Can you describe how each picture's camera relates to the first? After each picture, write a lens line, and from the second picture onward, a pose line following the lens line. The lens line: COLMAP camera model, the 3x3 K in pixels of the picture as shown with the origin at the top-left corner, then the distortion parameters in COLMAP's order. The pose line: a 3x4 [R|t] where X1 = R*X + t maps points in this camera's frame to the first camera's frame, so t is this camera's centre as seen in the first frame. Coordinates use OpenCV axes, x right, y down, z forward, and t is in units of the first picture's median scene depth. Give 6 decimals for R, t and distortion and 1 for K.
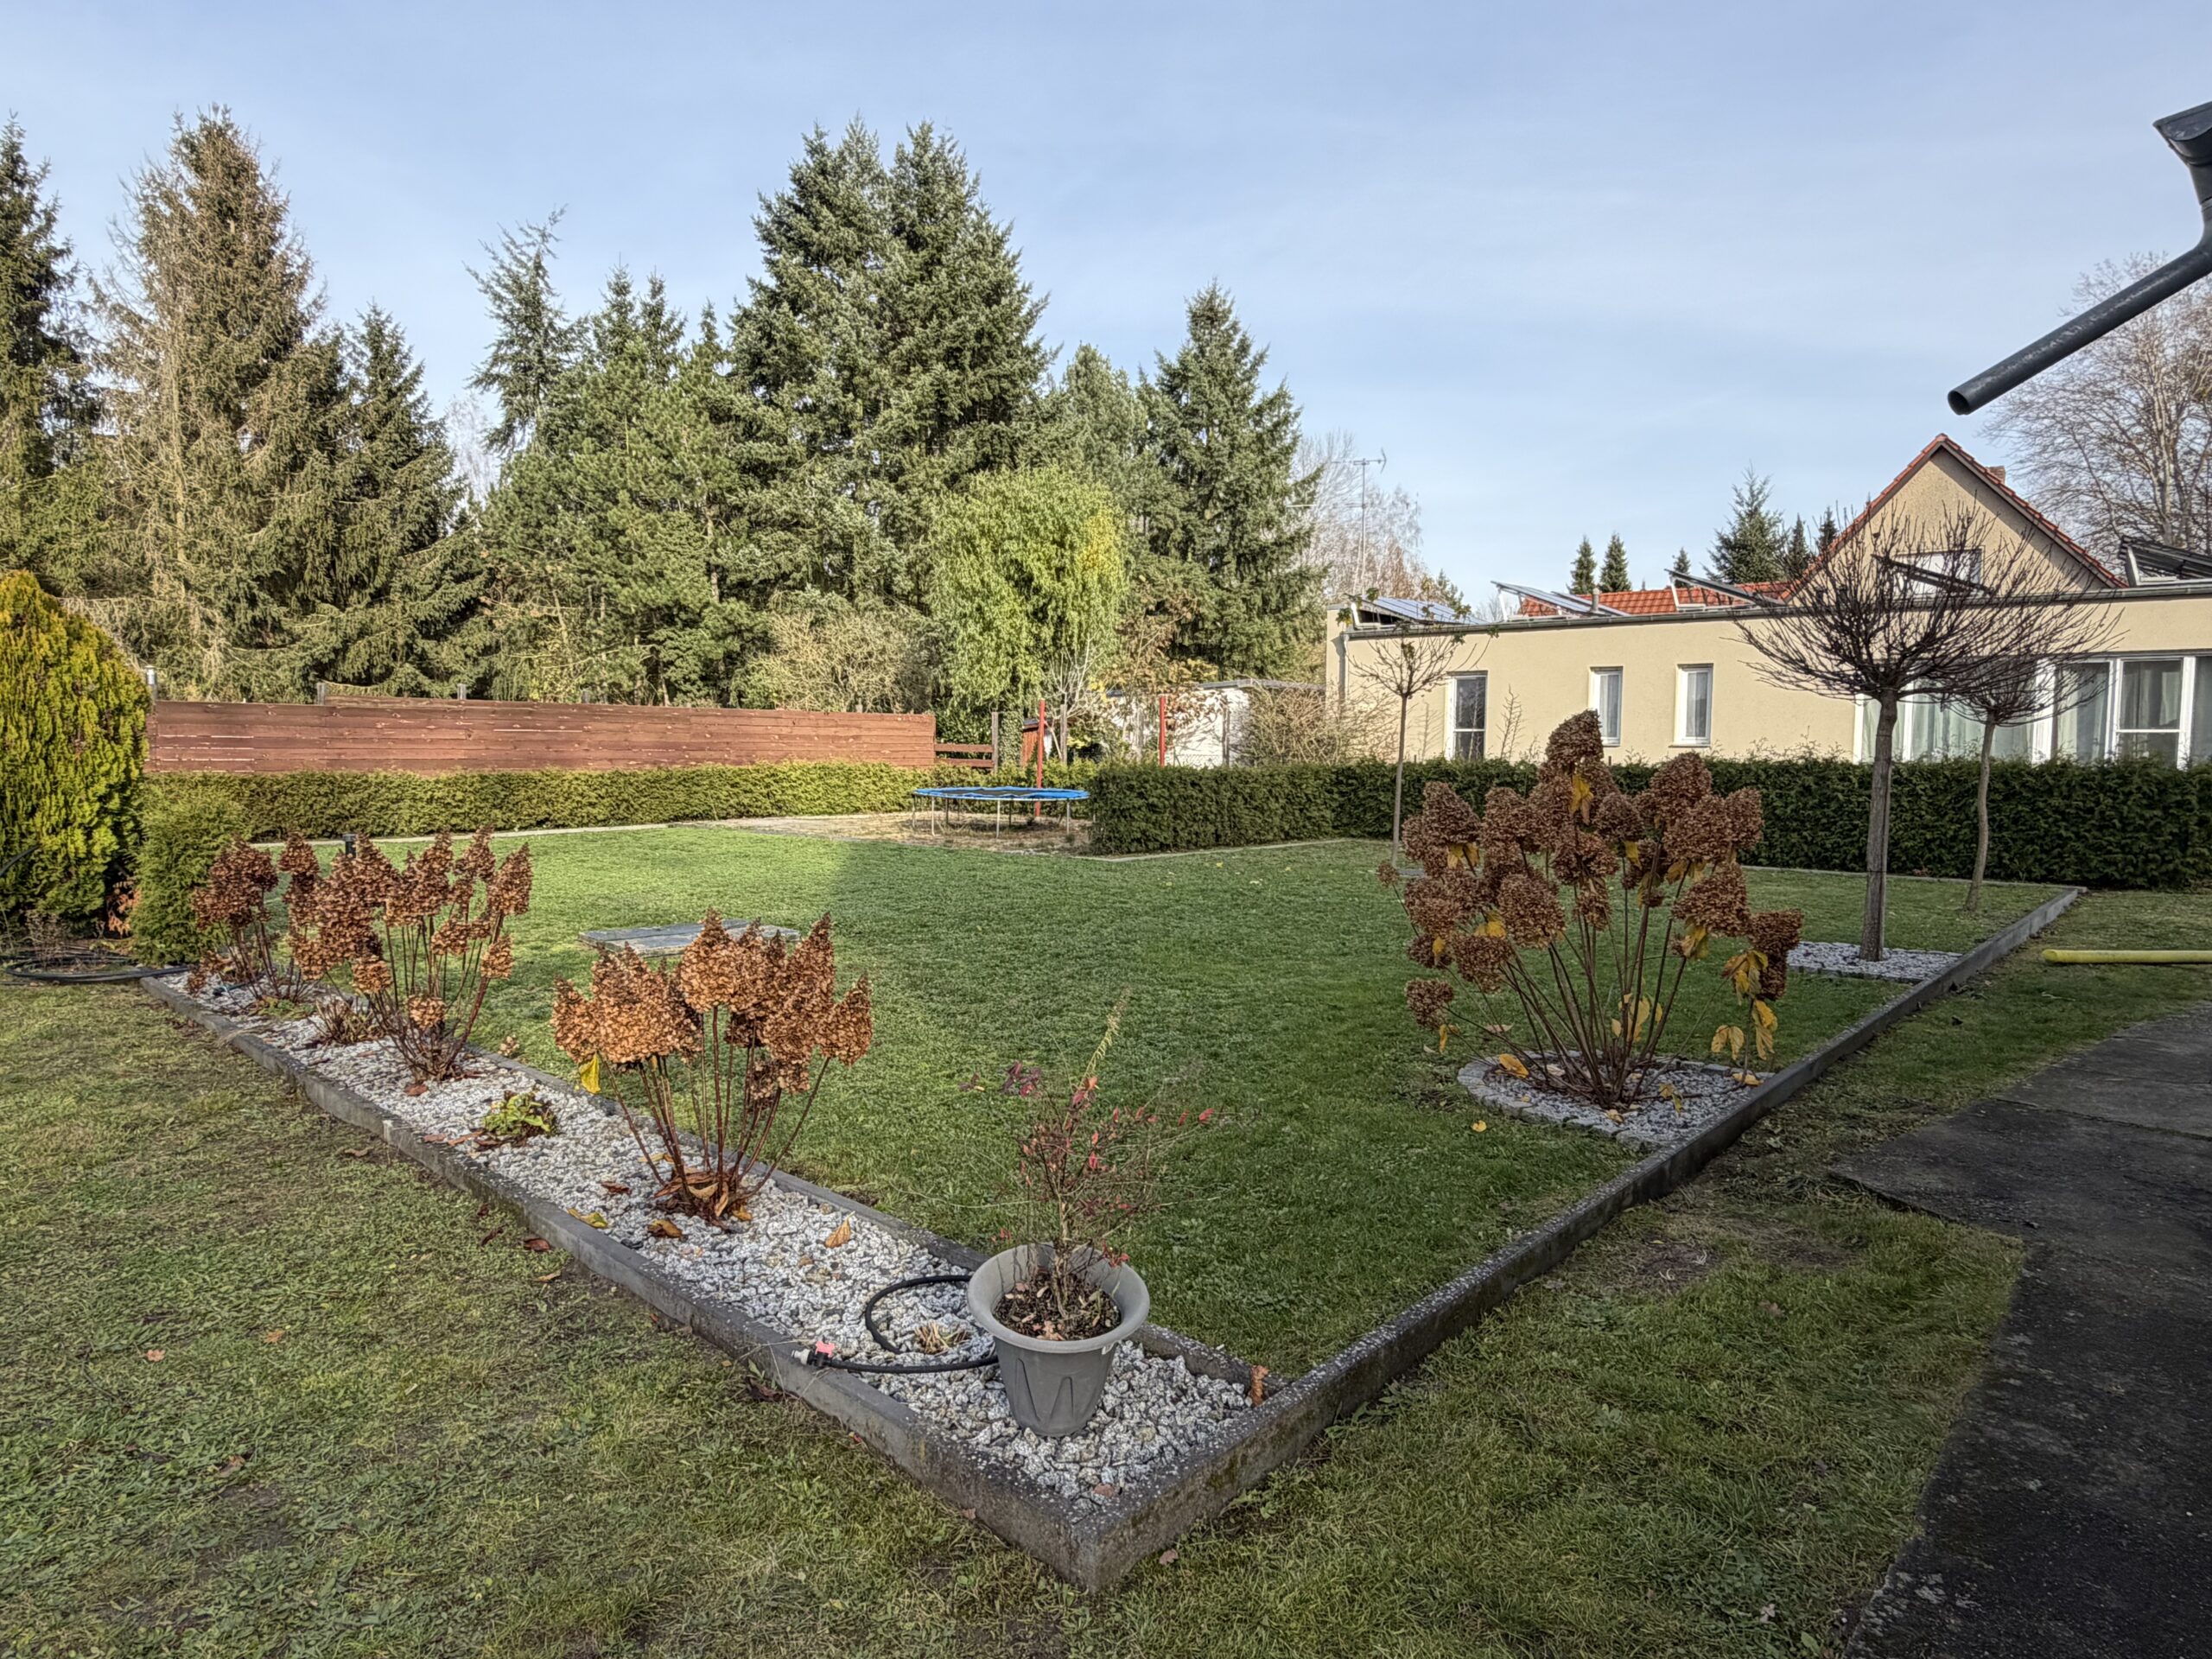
lens RADIAL K [[1259.3, 0, 1100.4], [0, 1259.3, 821.3], [0, 0, 1]] dist [0.005207, 0.001475]
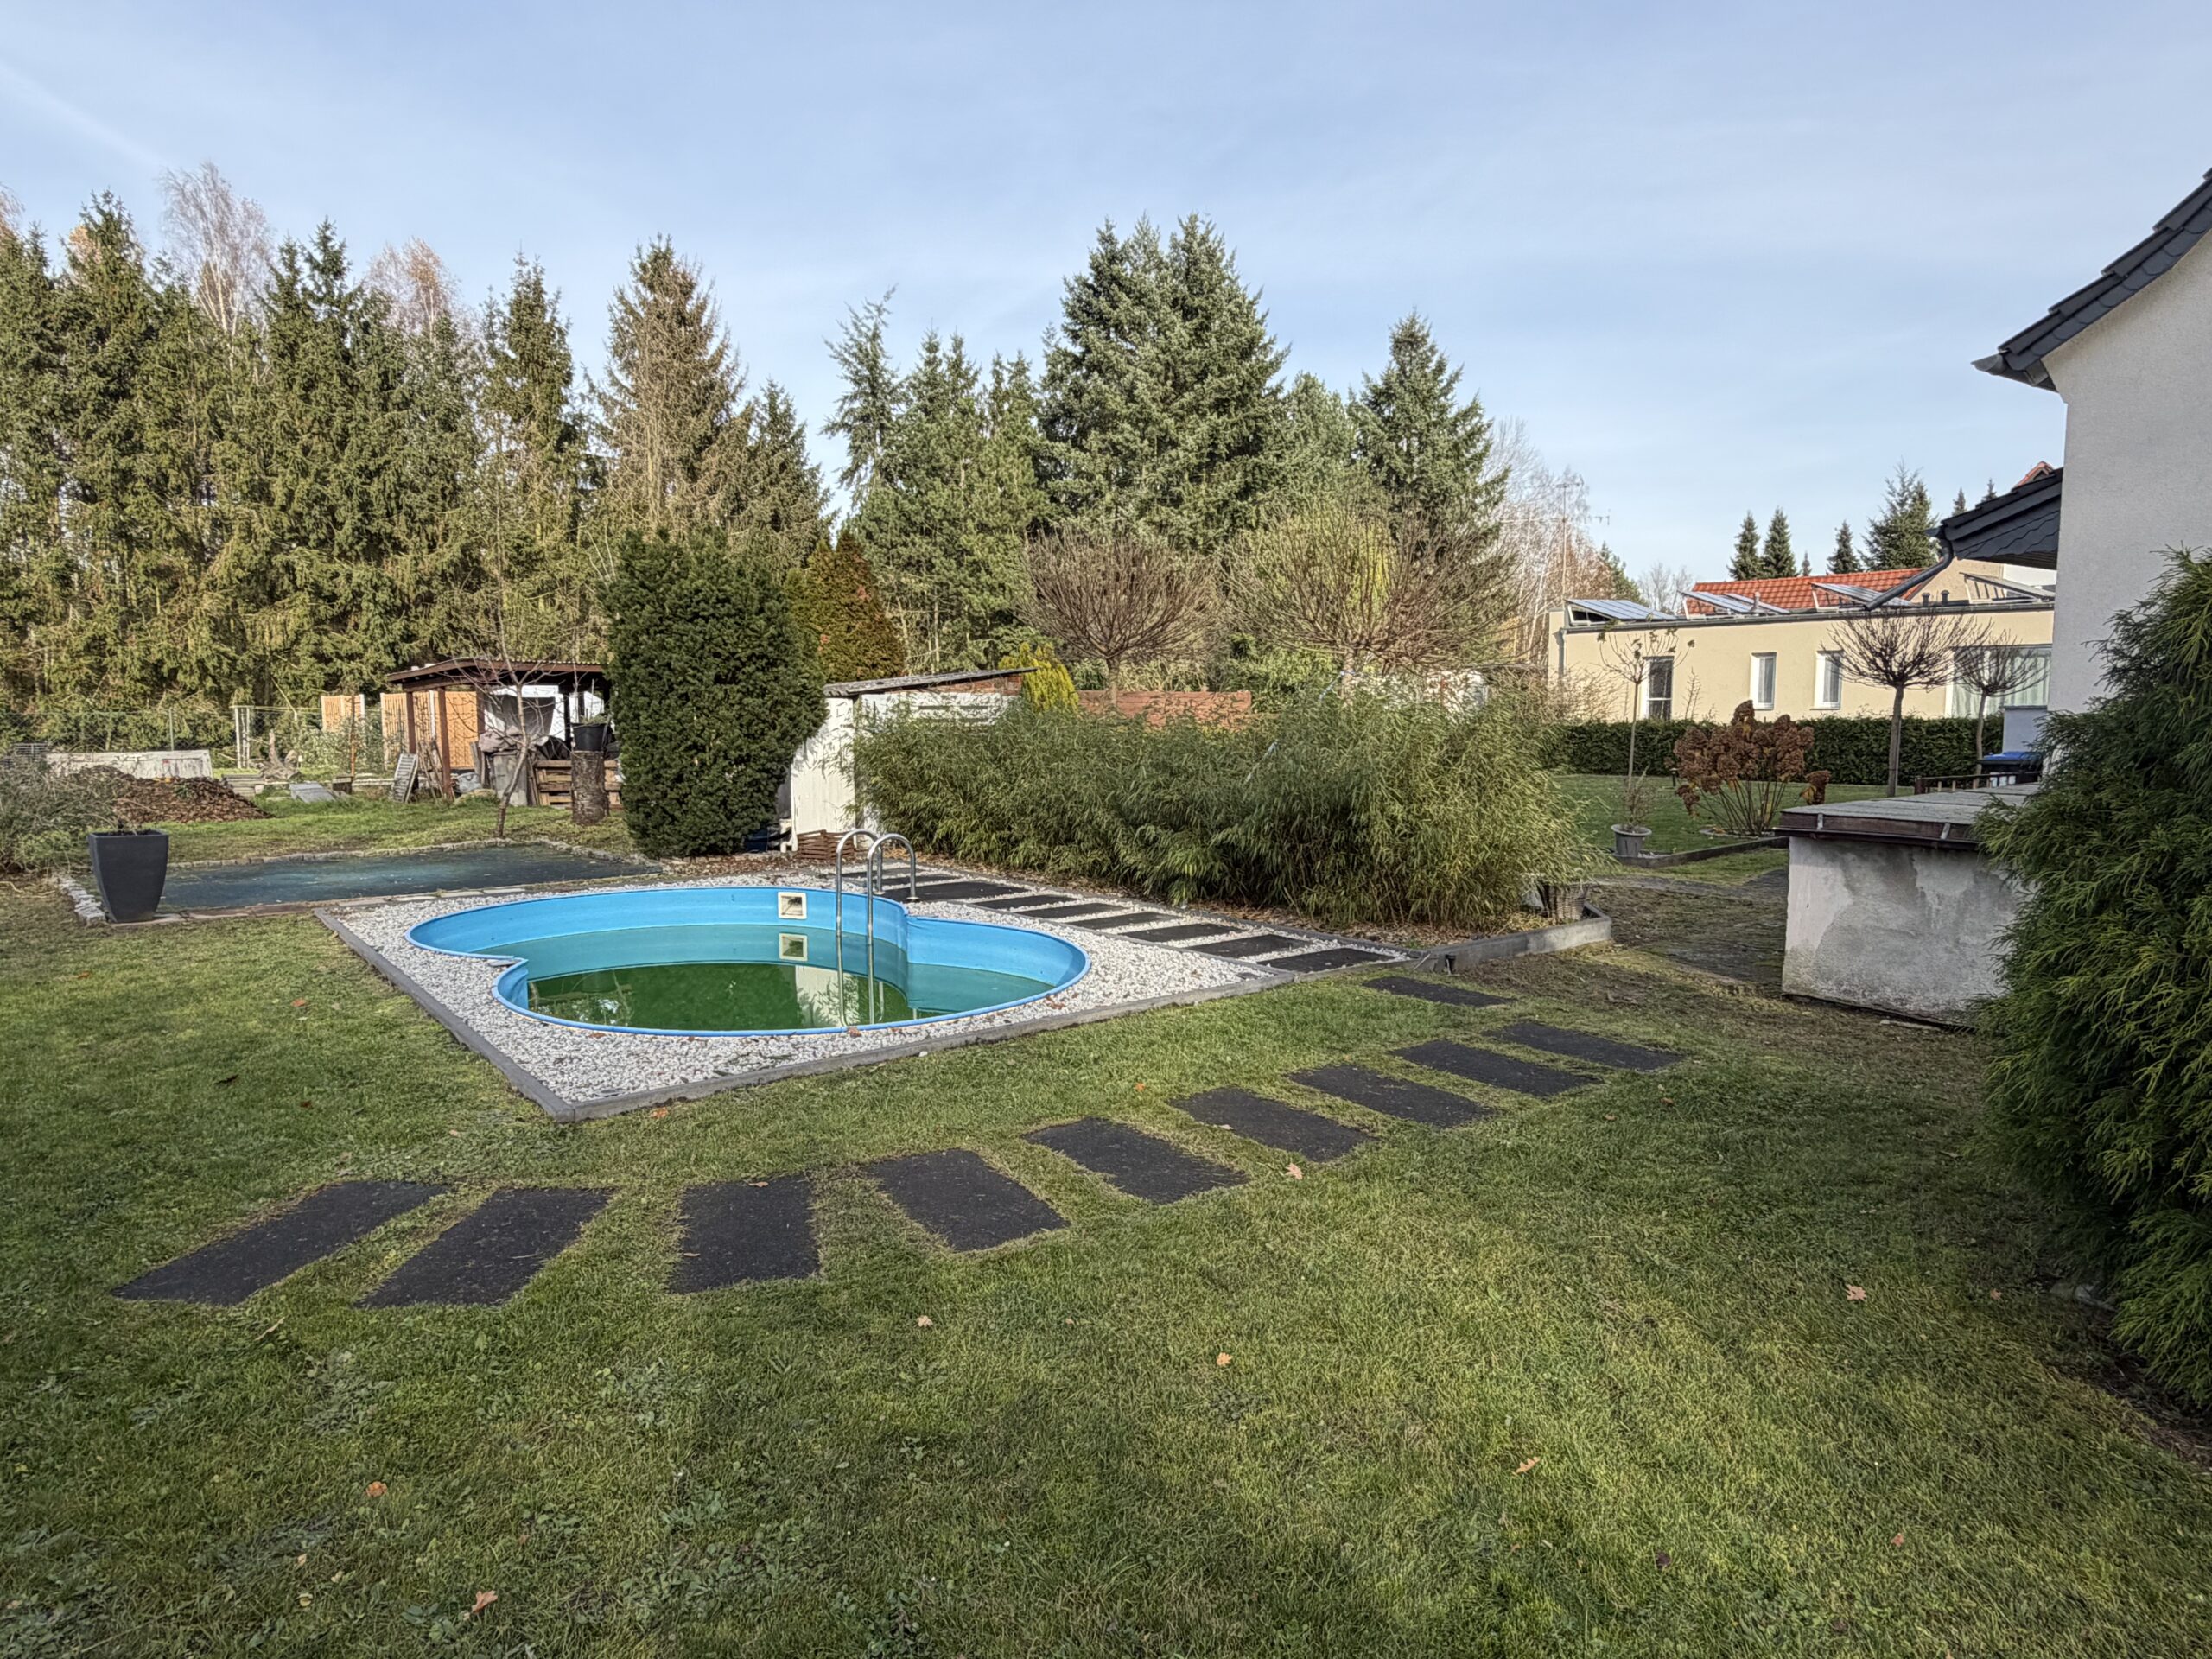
lens RADIAL K [[1259.3, 0, 1100.4], [0, 1259.3, 821.3], [0, 0, 1]] dist [0.005207, 0.001475]
pose [[0.994348, -0.002366, -0.106140, -0.095956], [0.005057, 0.999672, 0.025088, 0.013370], [0.106046, -0.025483, 0.994035, -0.249154]]
